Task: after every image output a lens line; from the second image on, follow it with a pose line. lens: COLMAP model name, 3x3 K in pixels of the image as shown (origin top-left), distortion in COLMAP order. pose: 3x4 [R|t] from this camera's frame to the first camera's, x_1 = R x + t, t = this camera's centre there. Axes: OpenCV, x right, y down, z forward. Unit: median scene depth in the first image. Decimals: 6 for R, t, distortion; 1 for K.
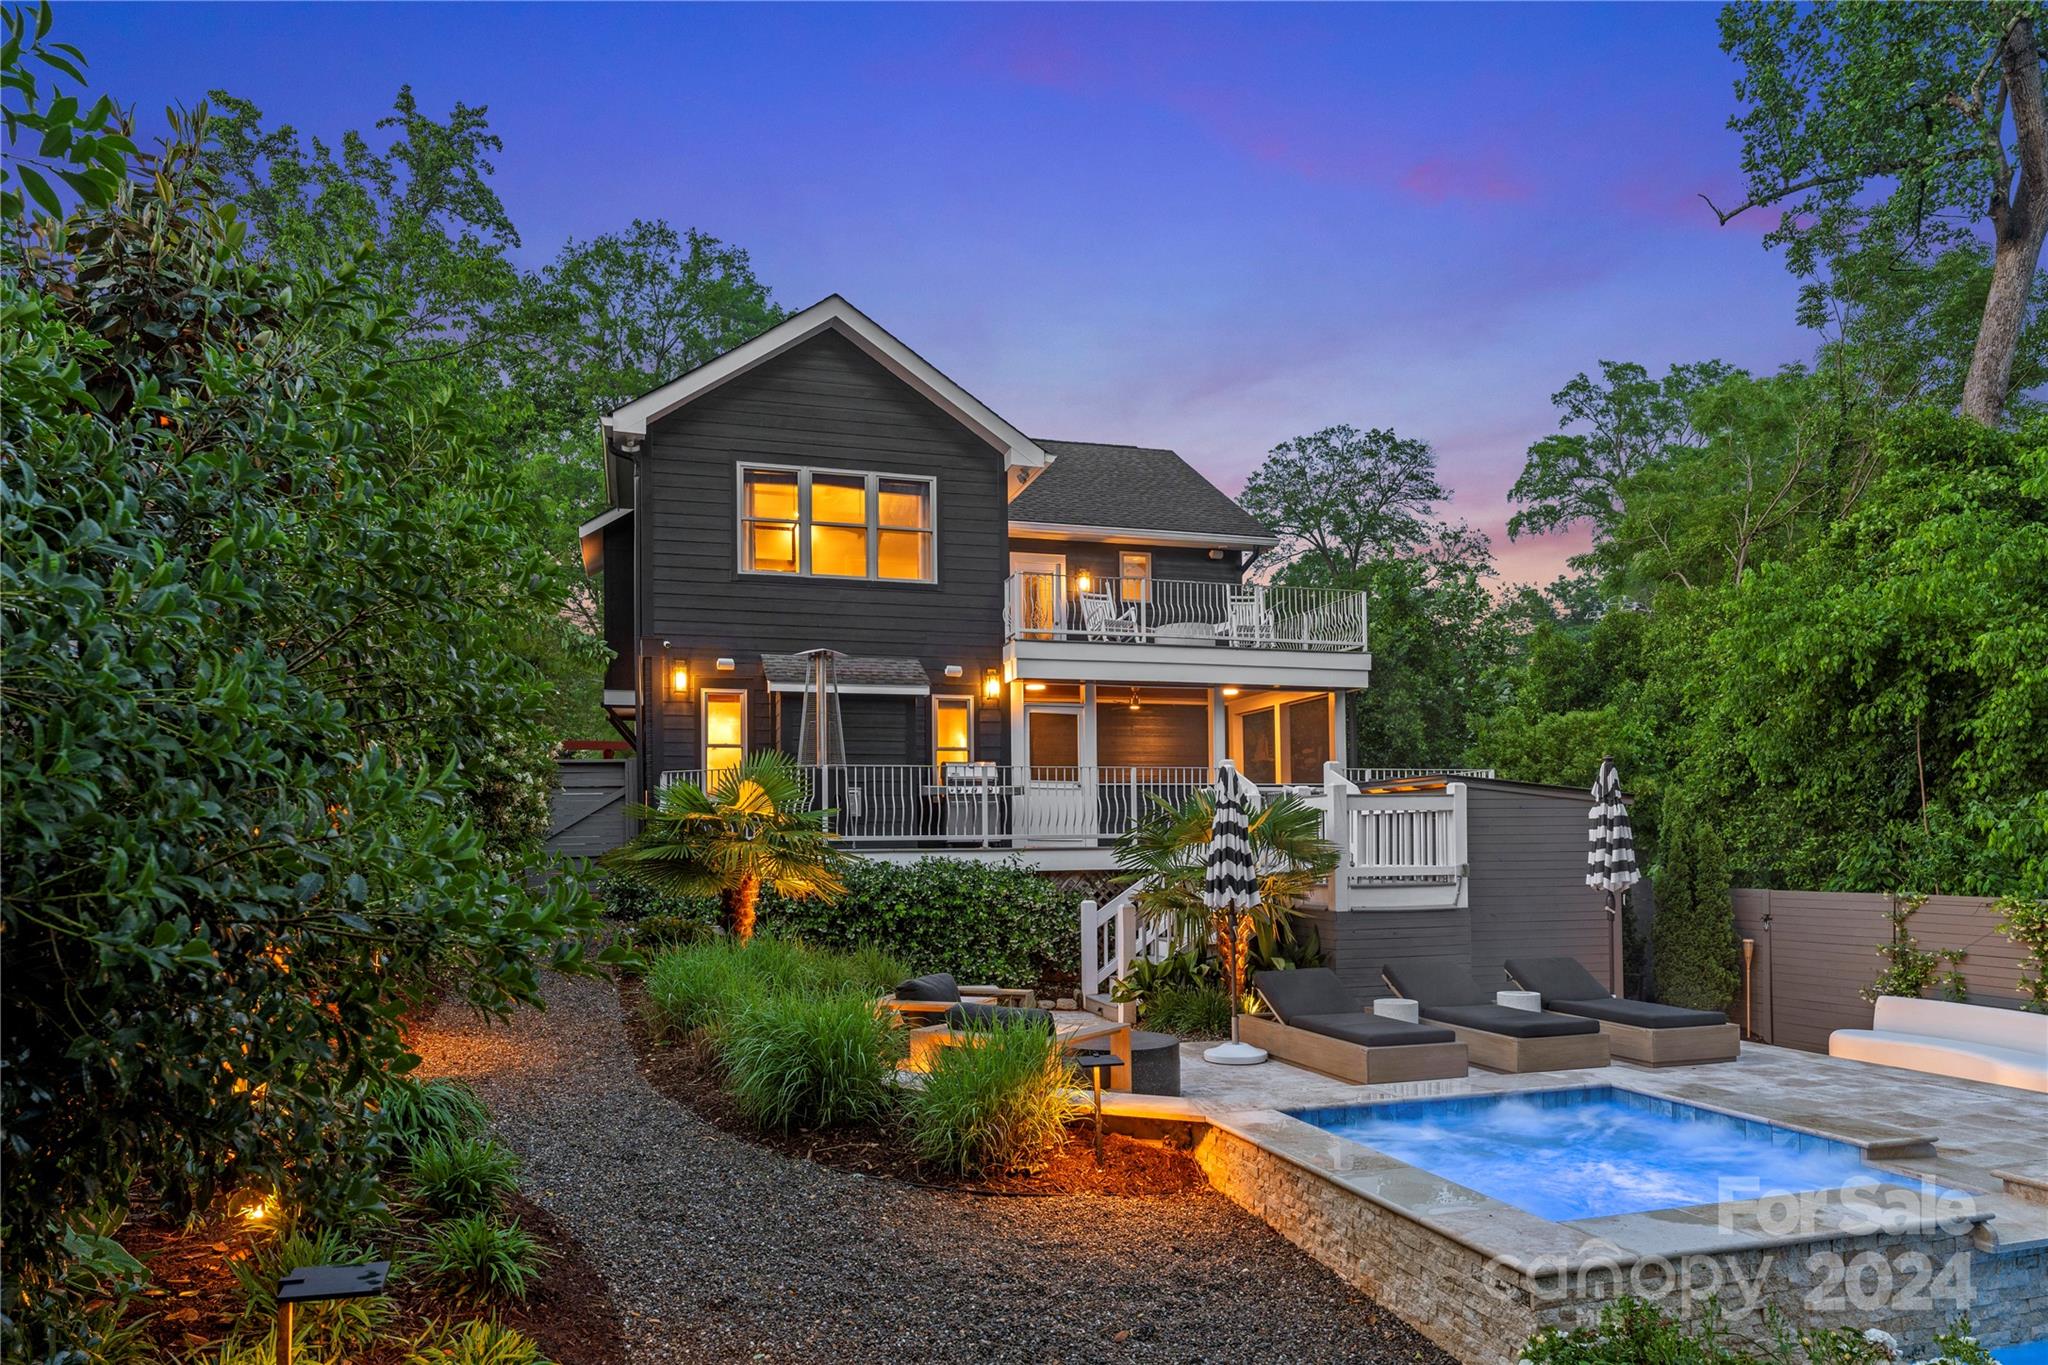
lens RADIAL K [[1260.9, 0, 1022.8], [0, 1260.9, 827.8], [0, 0, 1]] dist [-0.000860, -0.003278]
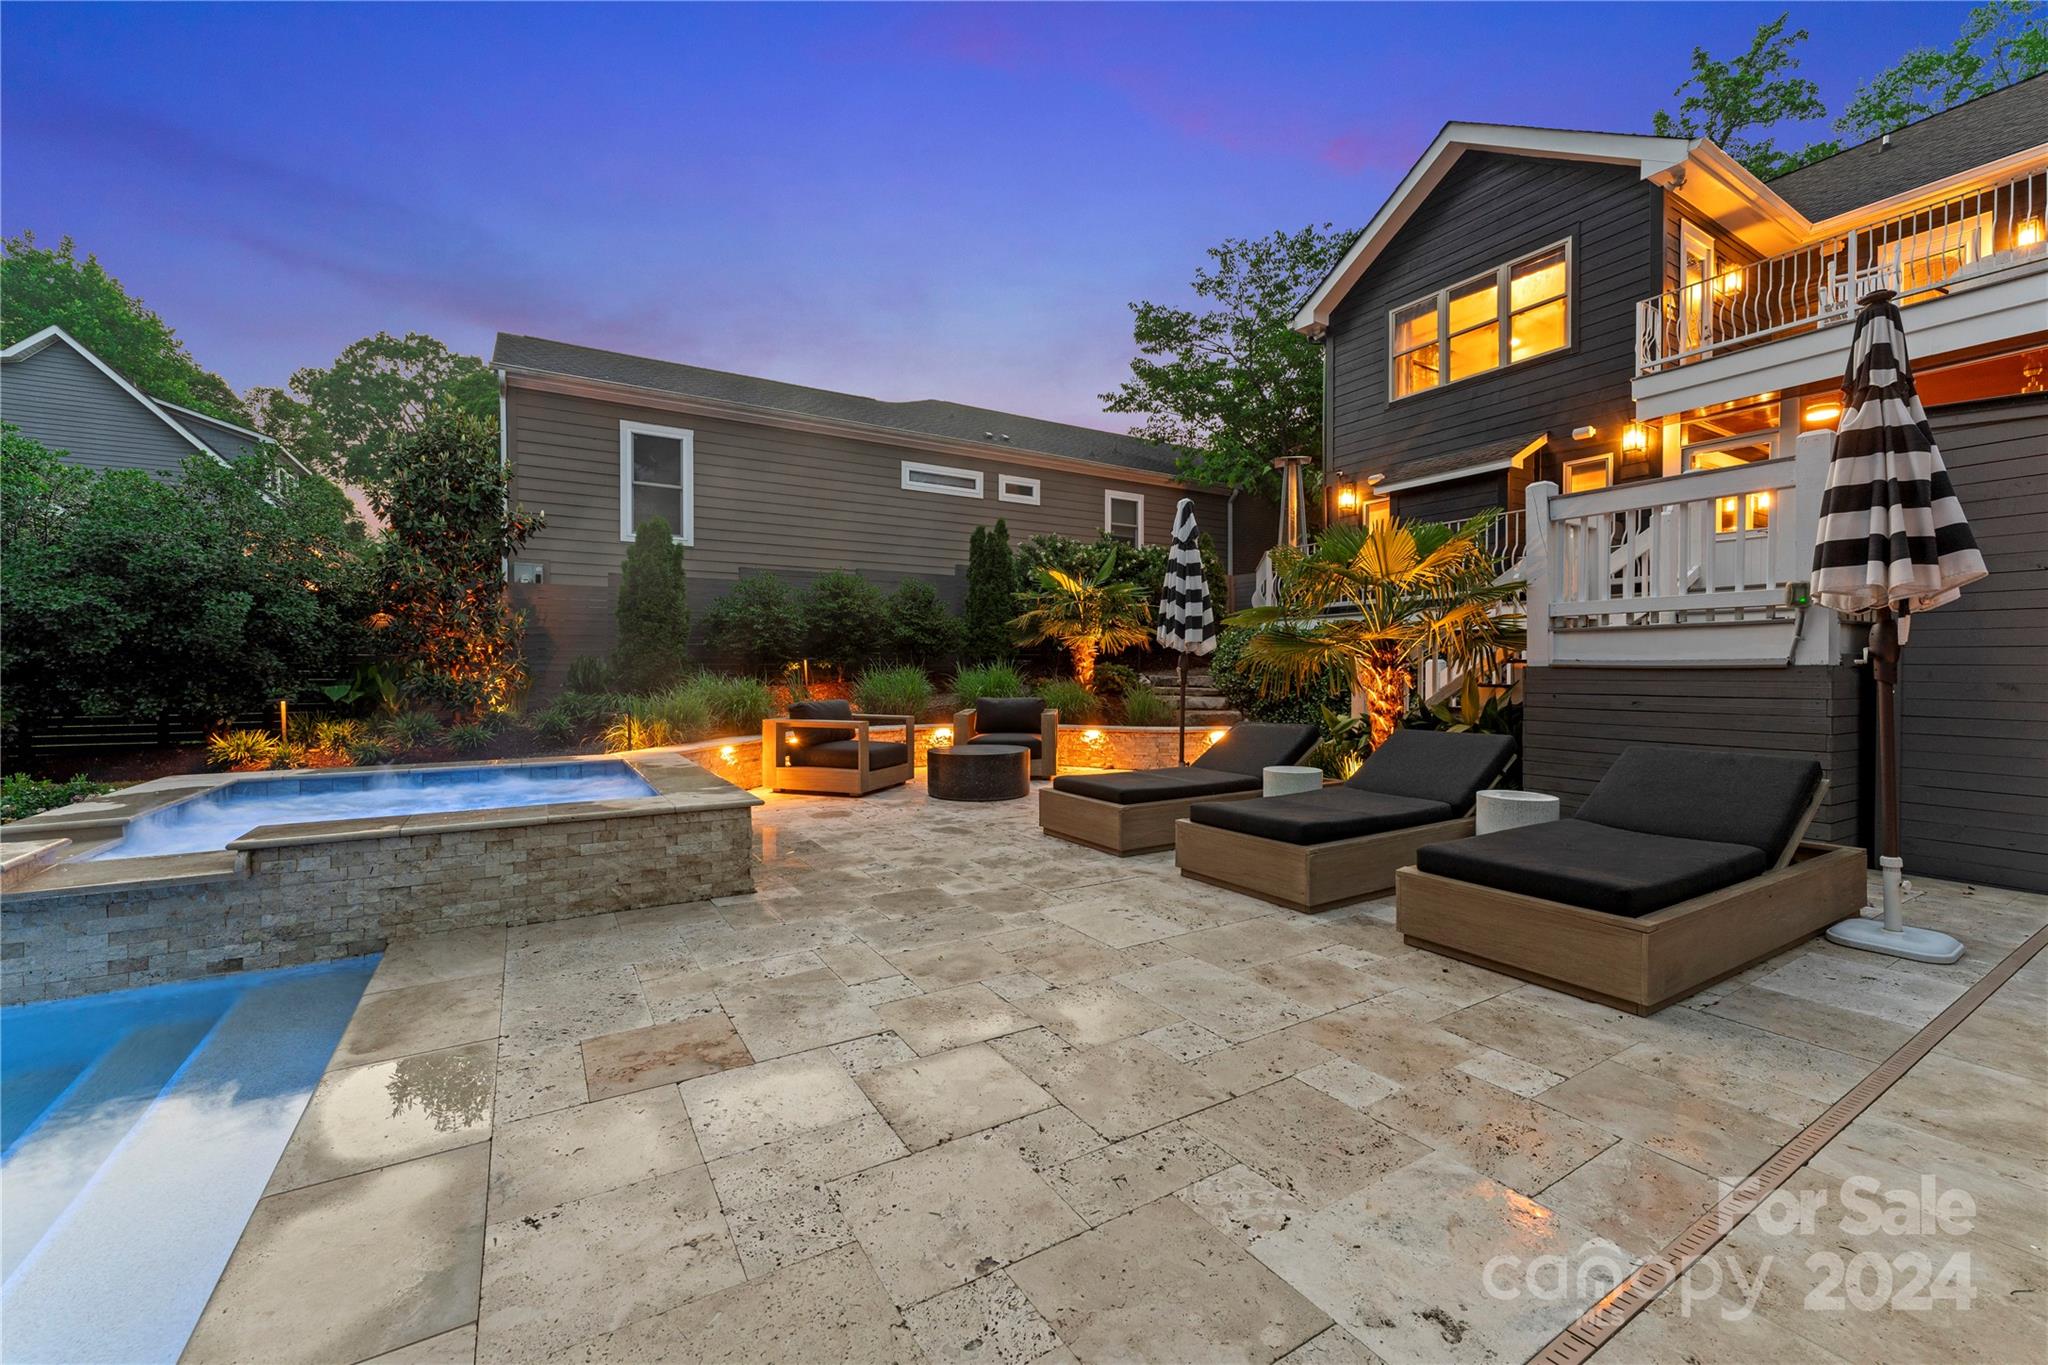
lens RADIAL K [[809.2, 0, 1017.5], [0, 809.2, 677.2], [0, 0, 1]] dist [0.000091, -0.000005]
pose [[0.252591, 0.020439, -0.967357, 0.413464], [0.011966, 0.999634, 0.024246, 0.038972], [0.967499, -0.017700, 0.252254, 0.405769]]
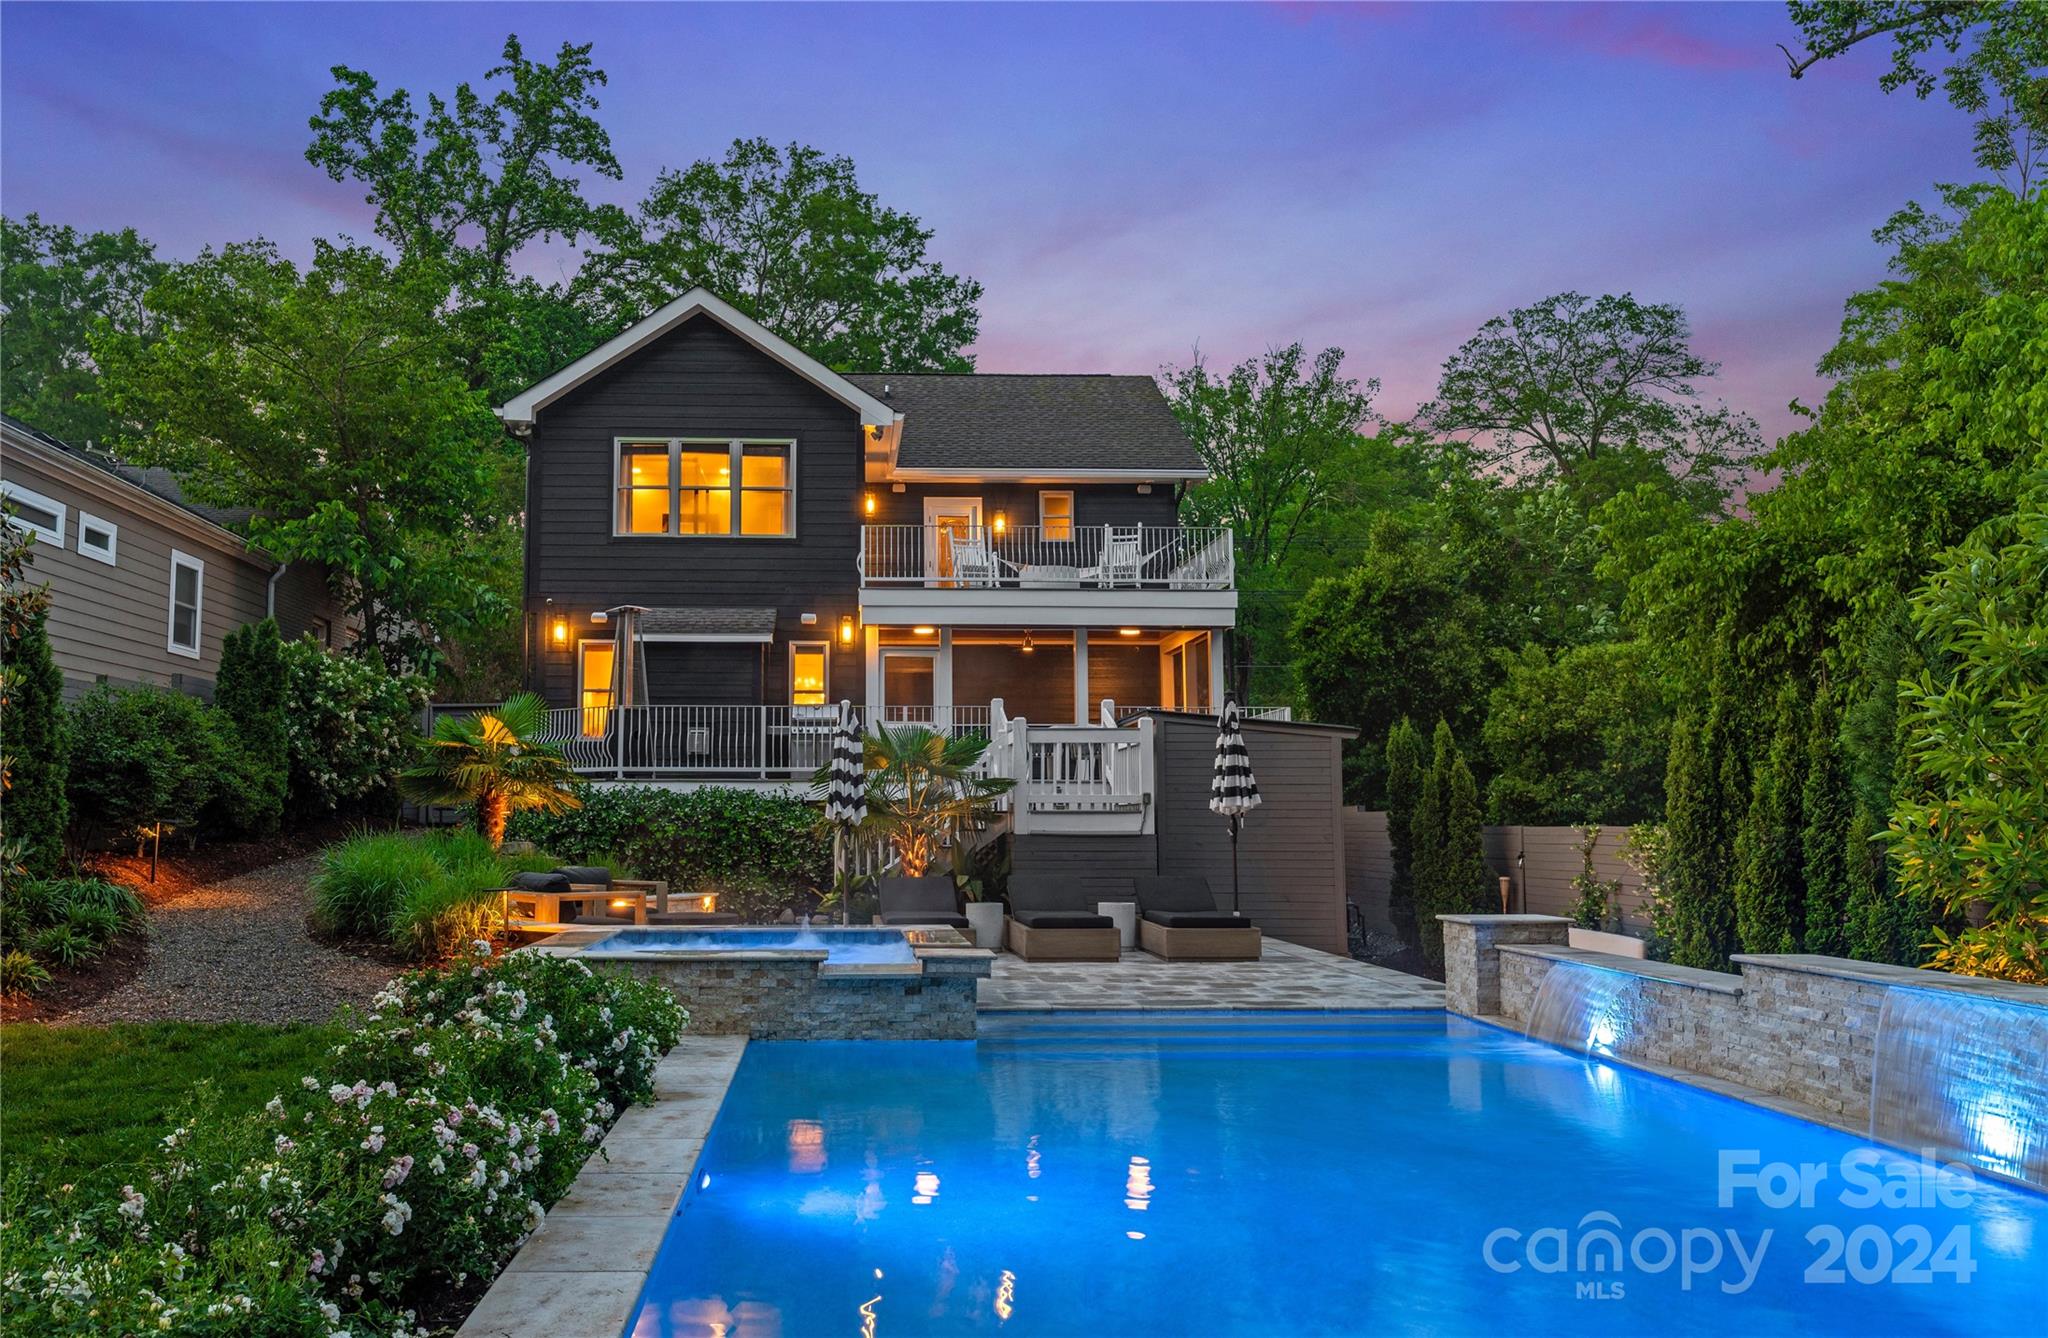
lens RADIAL K [[1567.3, 0, 891.3], [0, 1567.3, 672.5], [0, 0, 1]] dist [0.001147, -0.000849]
pose [[0.966777, -0.012385, -0.255321, 0.332943], [-0.007756, 0.996945, -0.077727, 0.022149], [0.255503, 0.077125, 0.963727, -0.241332]]
